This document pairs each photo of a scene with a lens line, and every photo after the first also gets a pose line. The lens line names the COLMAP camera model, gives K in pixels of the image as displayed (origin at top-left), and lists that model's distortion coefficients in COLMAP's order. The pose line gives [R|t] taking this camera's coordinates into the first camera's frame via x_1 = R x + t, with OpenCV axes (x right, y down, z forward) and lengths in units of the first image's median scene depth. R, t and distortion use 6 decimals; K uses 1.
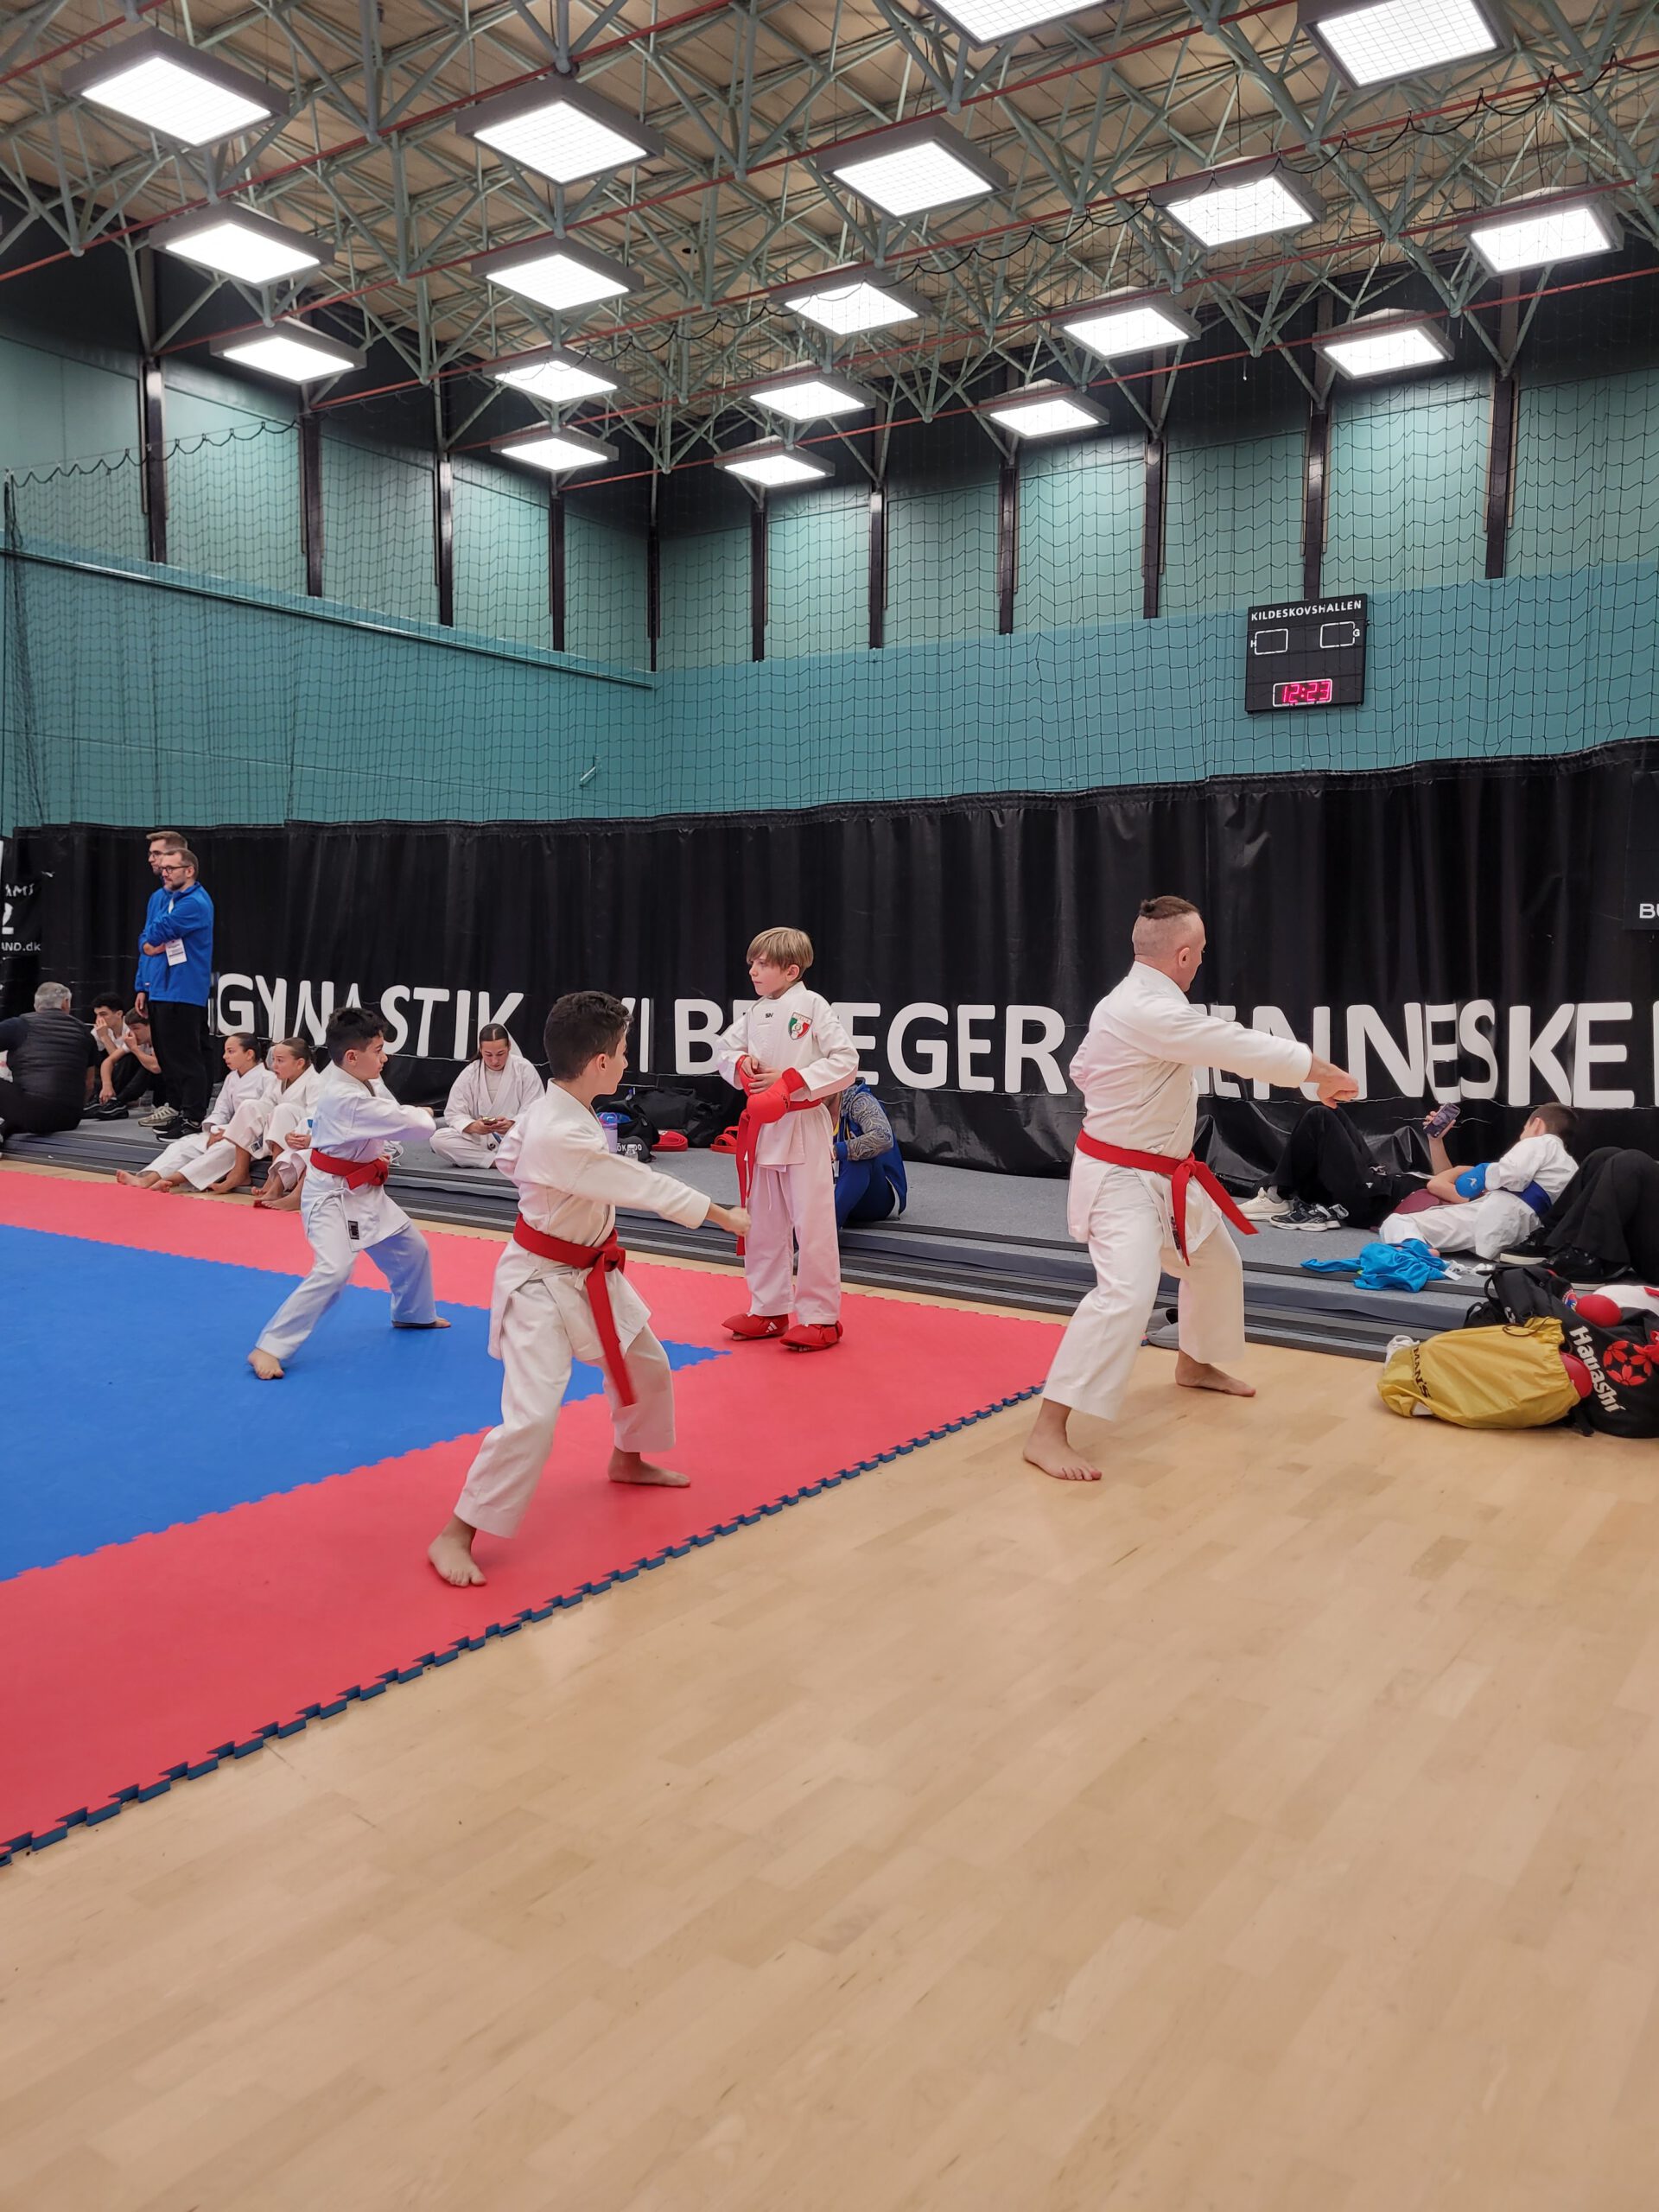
lens RADIAL K [[1670.6, 0, 880.6], [0, 1670.6, 1107.8], [0, 0, 1]] dist [0.061793, -0.052806]
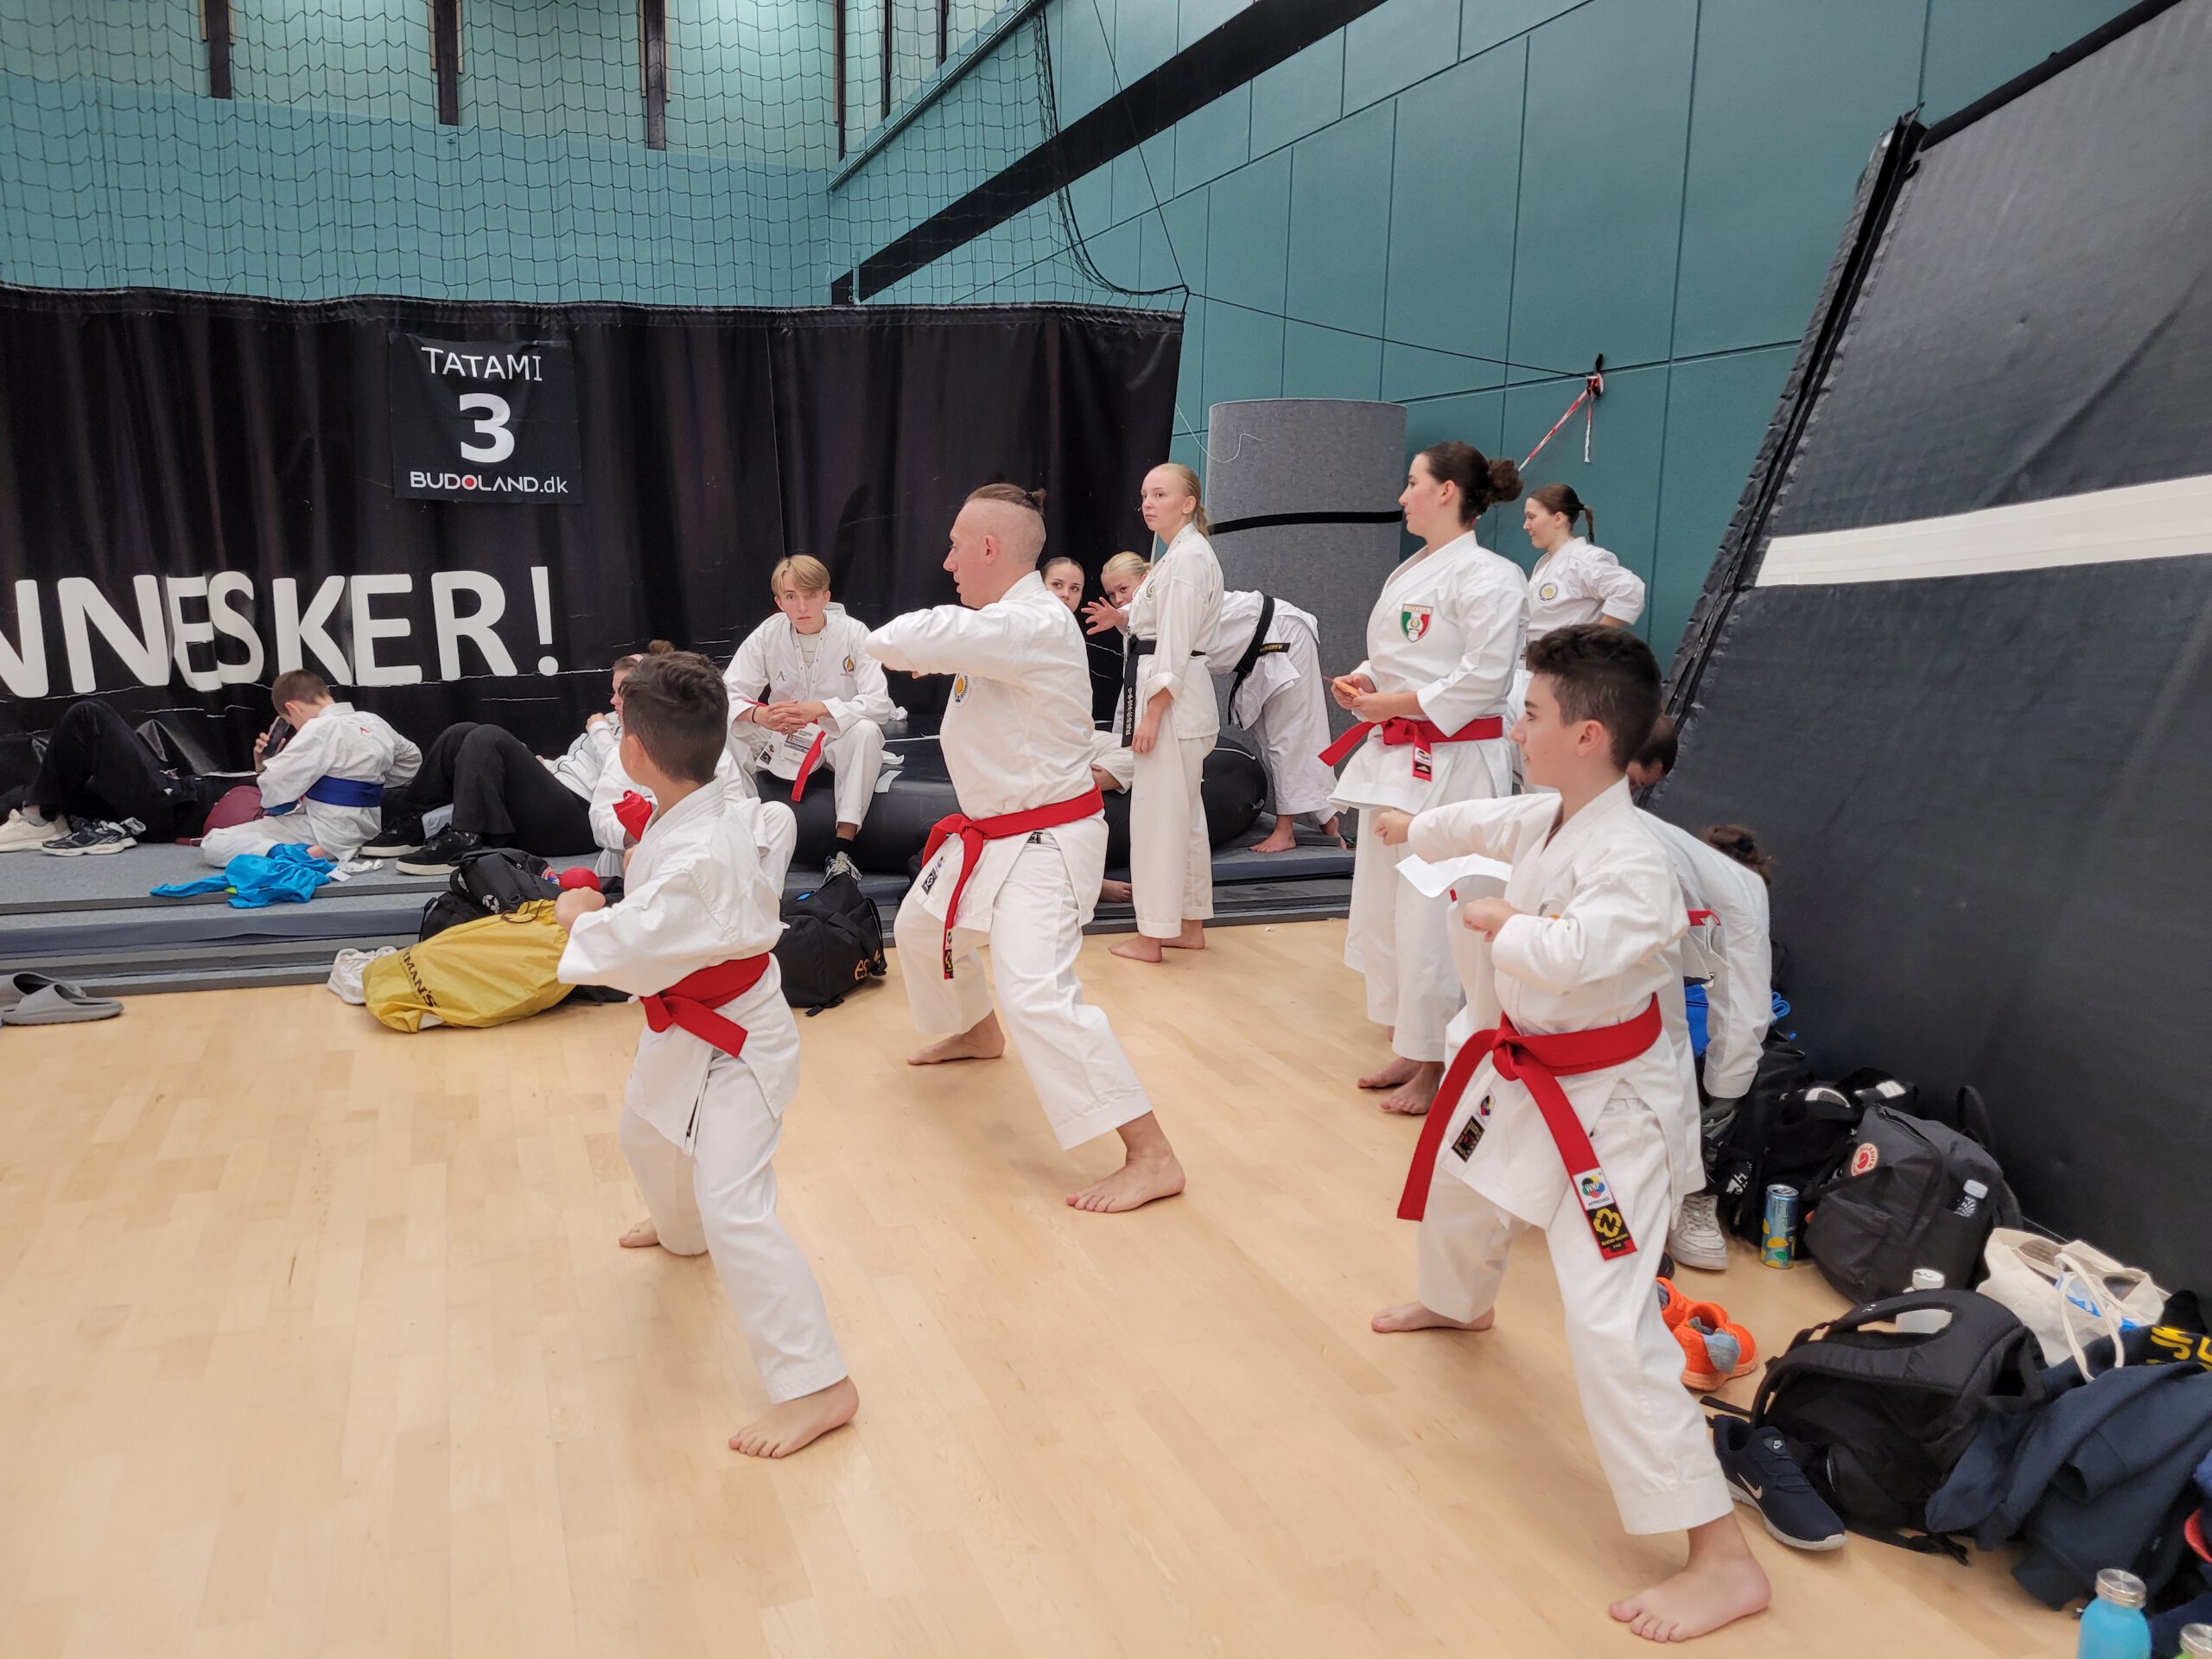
lens RADIAL K [[1668.4, 0, 1124.3], [0, 1668.4, 808.8], [0, 0, 1]] dist [0.061986, -0.053718]
pose [[0.565370, -0.118552, 0.816273, -0.100305], [0.057756, 0.992878, 0.104199, -0.004542], [-0.822813, -0.011766, 0.568190, 0.084344]]
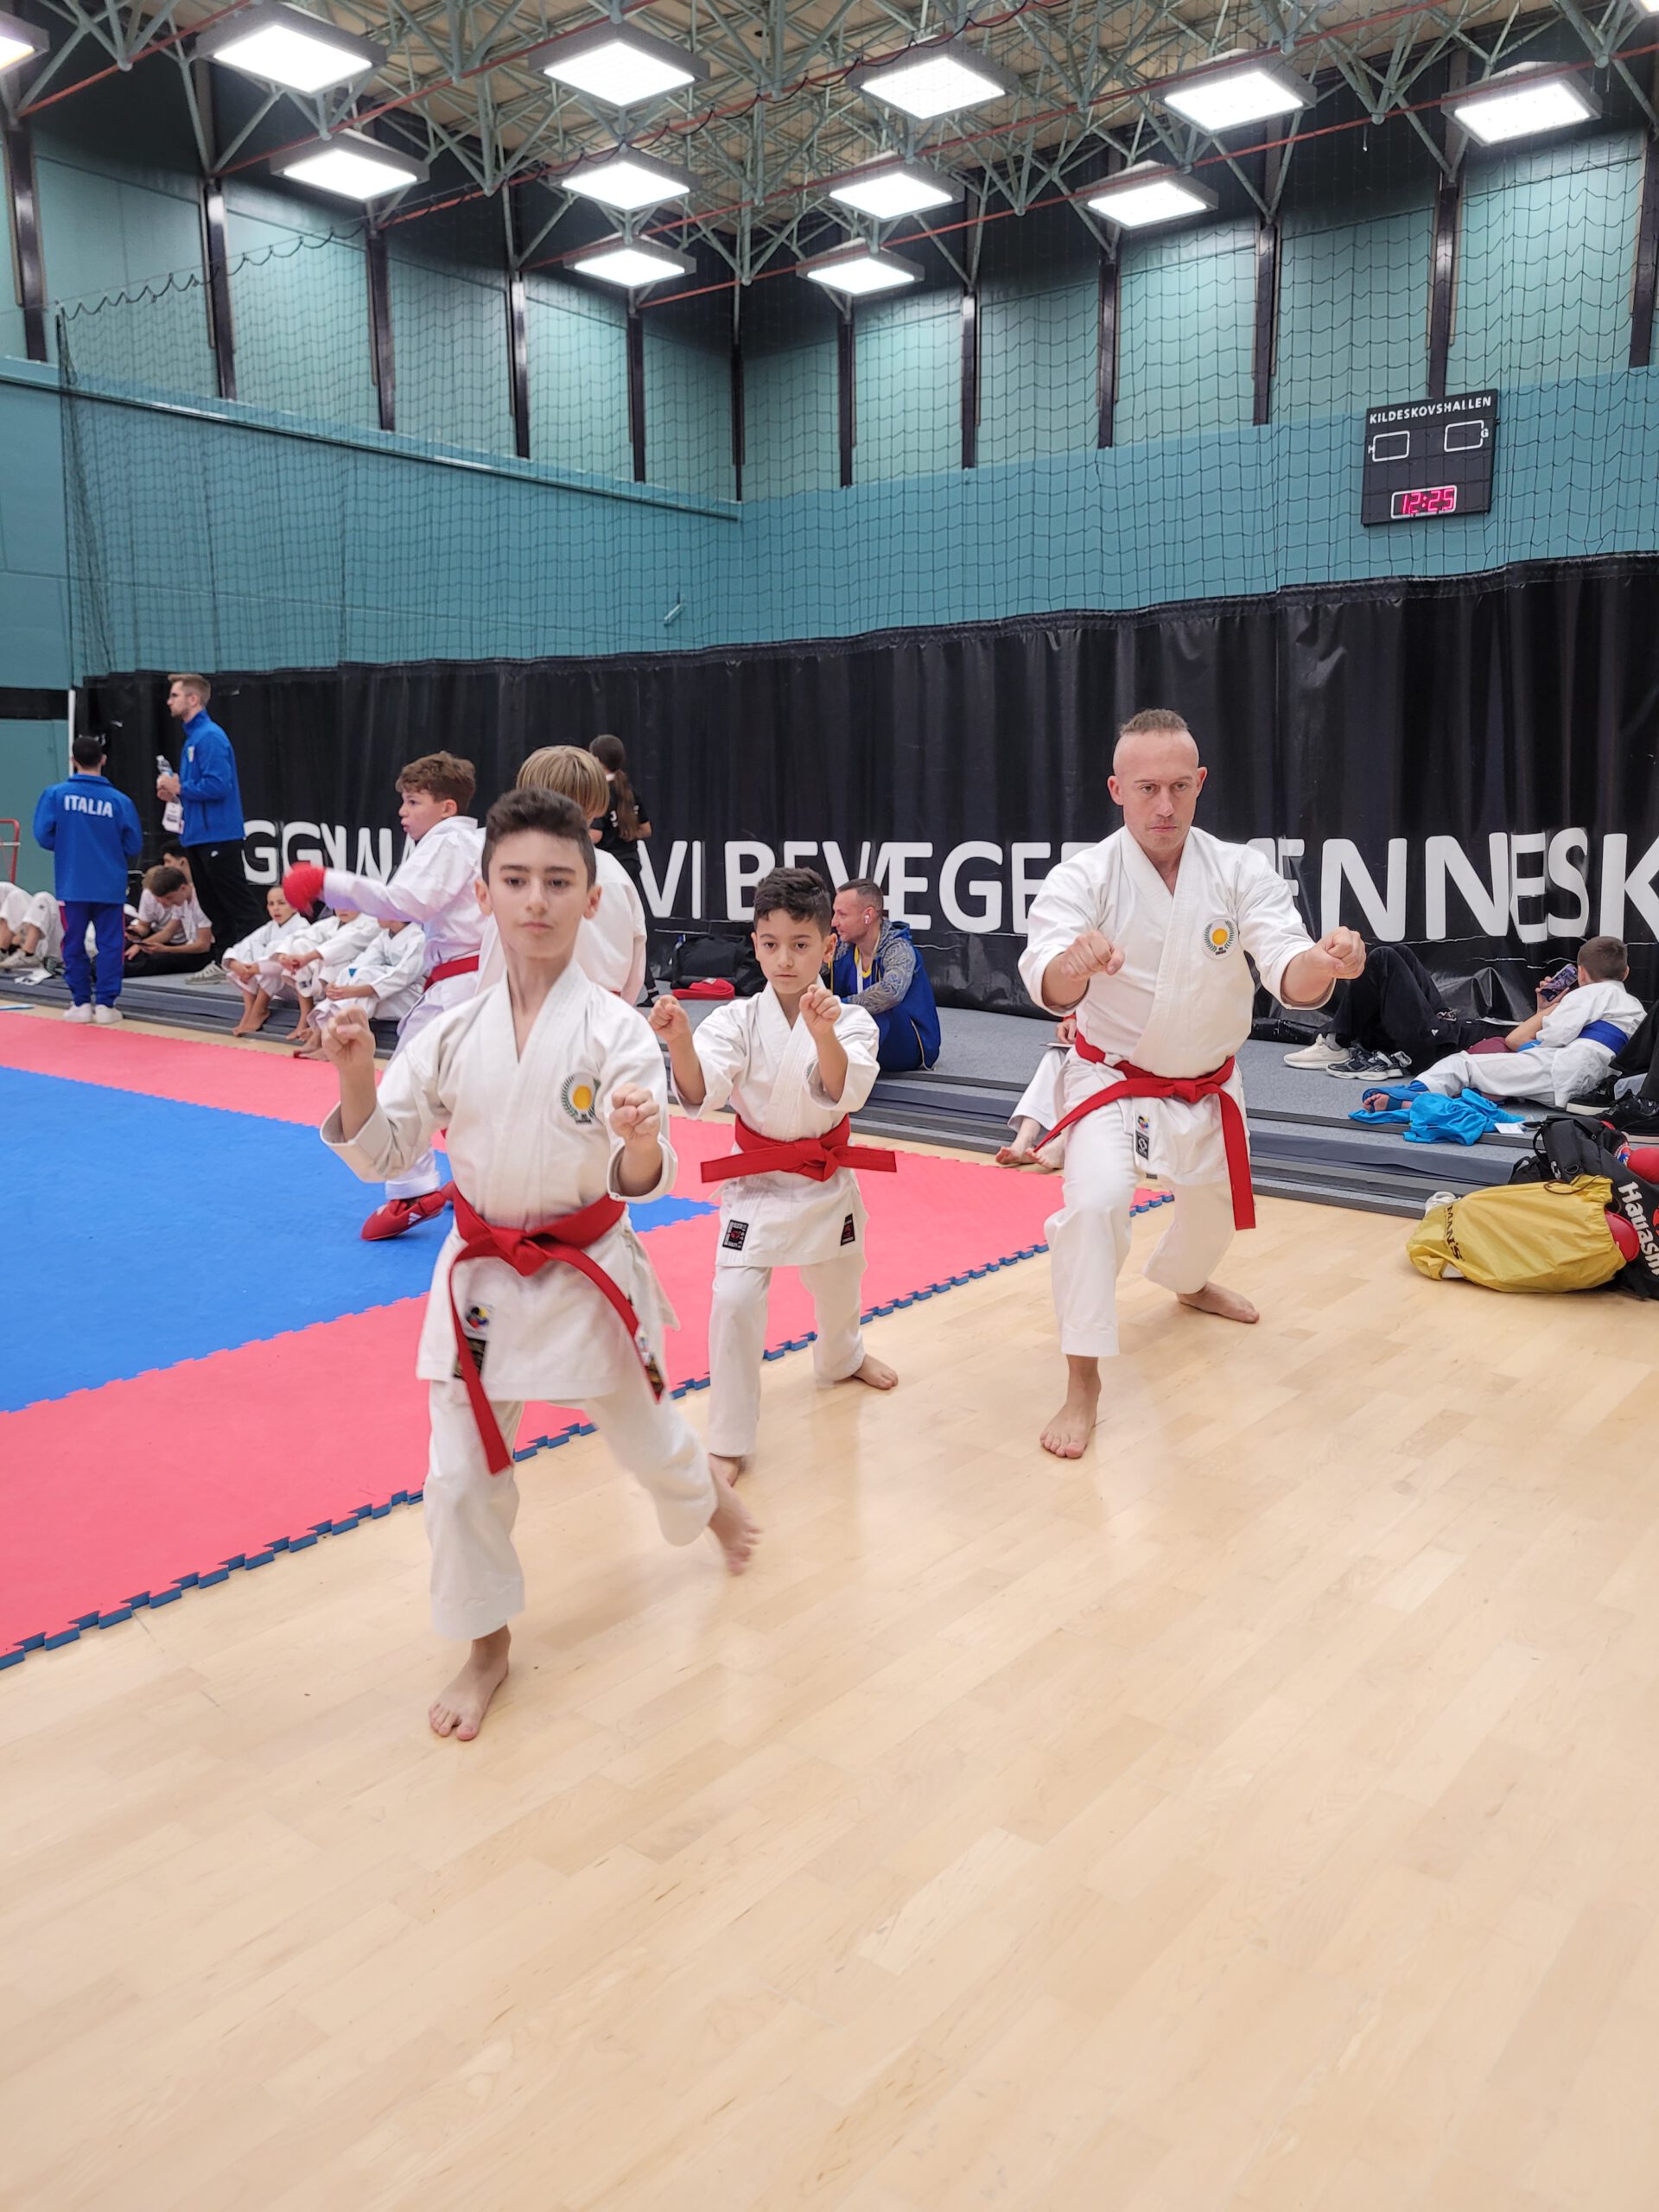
lens RADIAL K [[1677.6, 0, 863.9], [0, 1677.6, 1121.6], [0, 0, 1]] dist [0.052867, -0.052070]
pose [[0.996893, 0.000420, -0.078767, 0.036029], [0.007247, 0.995255, 0.097027, 0.002269], [0.078434, -0.097296, 0.992160, 0.030576]]
